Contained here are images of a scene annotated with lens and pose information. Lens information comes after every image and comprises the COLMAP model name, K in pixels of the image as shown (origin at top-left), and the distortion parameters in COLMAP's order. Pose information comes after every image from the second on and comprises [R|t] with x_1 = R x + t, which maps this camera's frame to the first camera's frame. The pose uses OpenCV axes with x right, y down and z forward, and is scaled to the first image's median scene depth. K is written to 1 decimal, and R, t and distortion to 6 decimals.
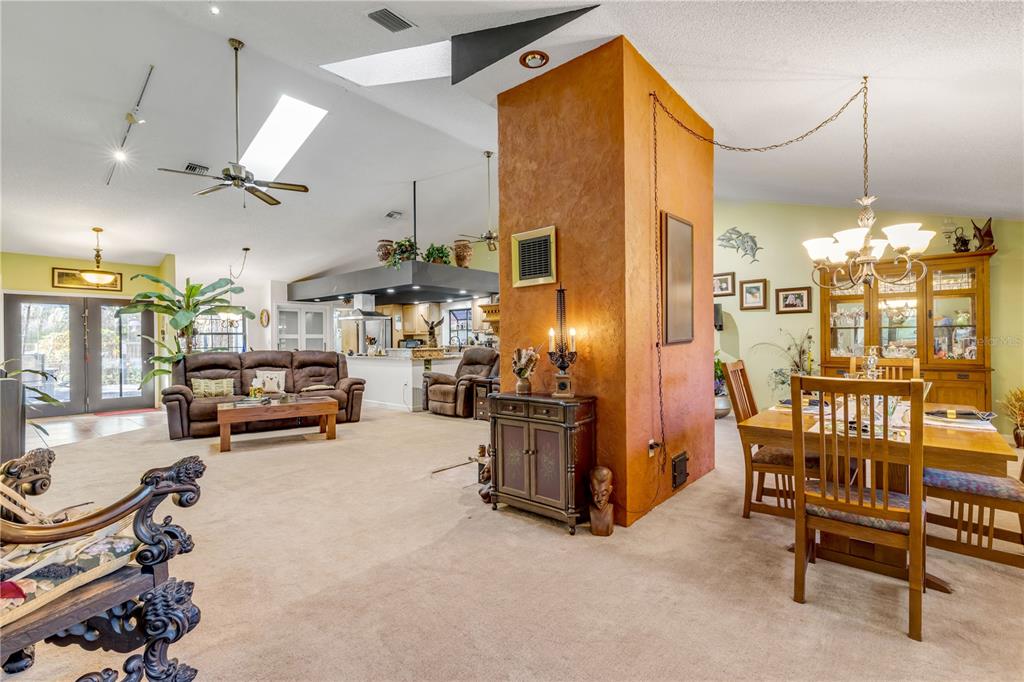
lens RADIAL K [[463.9, 0, 510.8], [0, 463.9, 339.6], [0, 0, 1]] dist [0.005386, -0.000604]
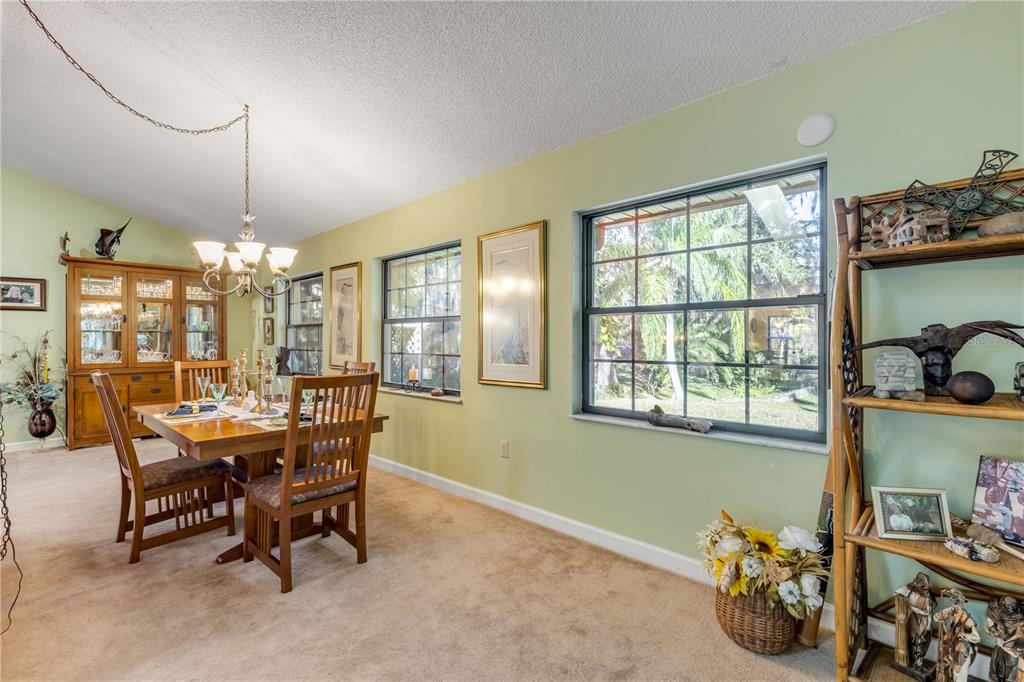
lens RADIAL K [[463.9, 0, 510.8], [0, 463.9, 339.6], [0, 0, 1]] dist [0.005386, -0.000604]
pose [[0.045270, 0.005784, 0.998958, -0.278757], [0.003862, 0.999975, -0.005965, -0.000178], [-0.998967, 0.004128, 0.045247, 0.296722]]
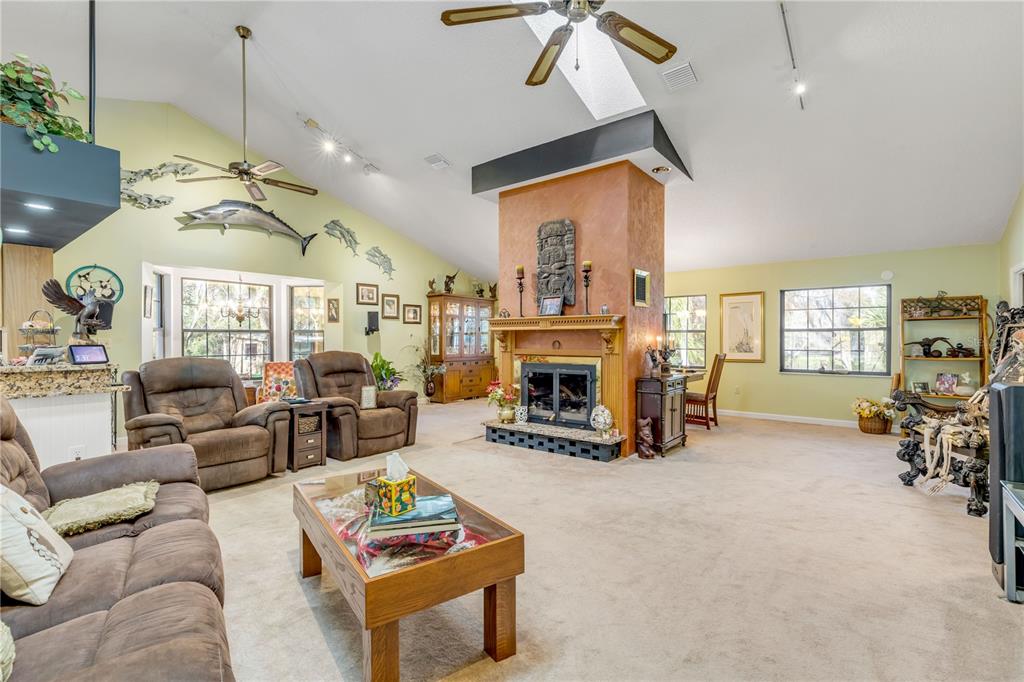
lens RADIAL K [[463.2, 0, 512.0], [0, 463.2, 345.3], [0, 0, 1]] dist [0.001464, -0.000636]
pose [[-0.044401, -0.003536, 0.999008, -1.544596], [0.001584, 0.999992, 0.003610, 0.002424], [-0.999013, 0.001743, -0.044395, 1.610412]]
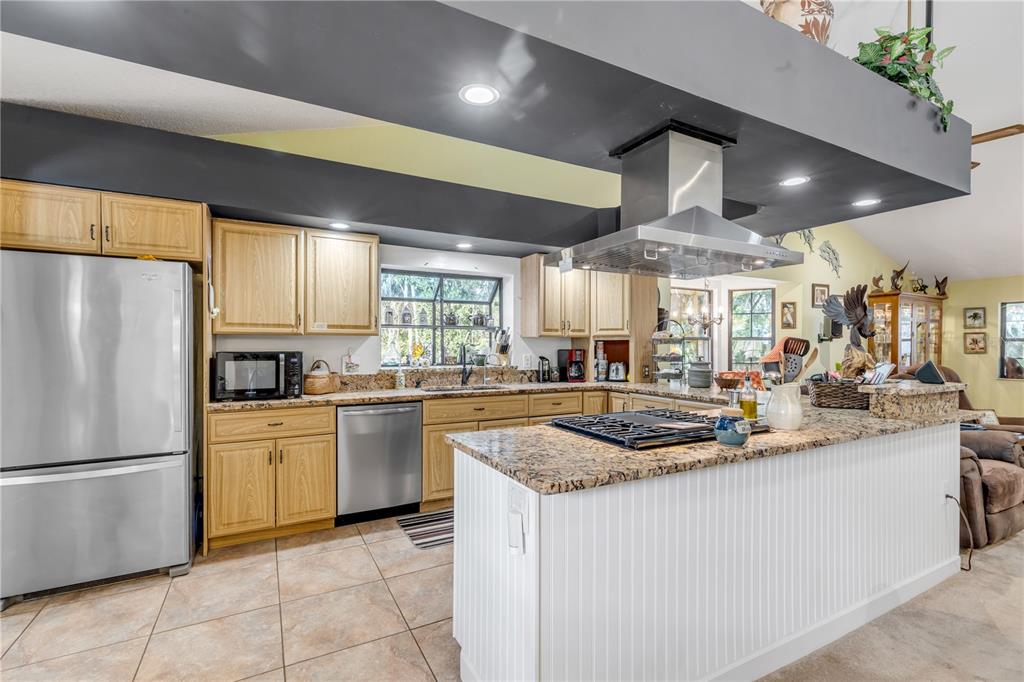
lens RADIAL K [[463.2, 0, 512.0], [0, 463.2, 345.3], [0, 0, 1]] dist [0.001464, -0.000636]
pose [[0.358877, 0.007553, 0.933354, -1.562660], [-0.004767, 0.999969, -0.006259, -0.012850], [-0.933373, -0.002204, 0.358902, 2.870292]]
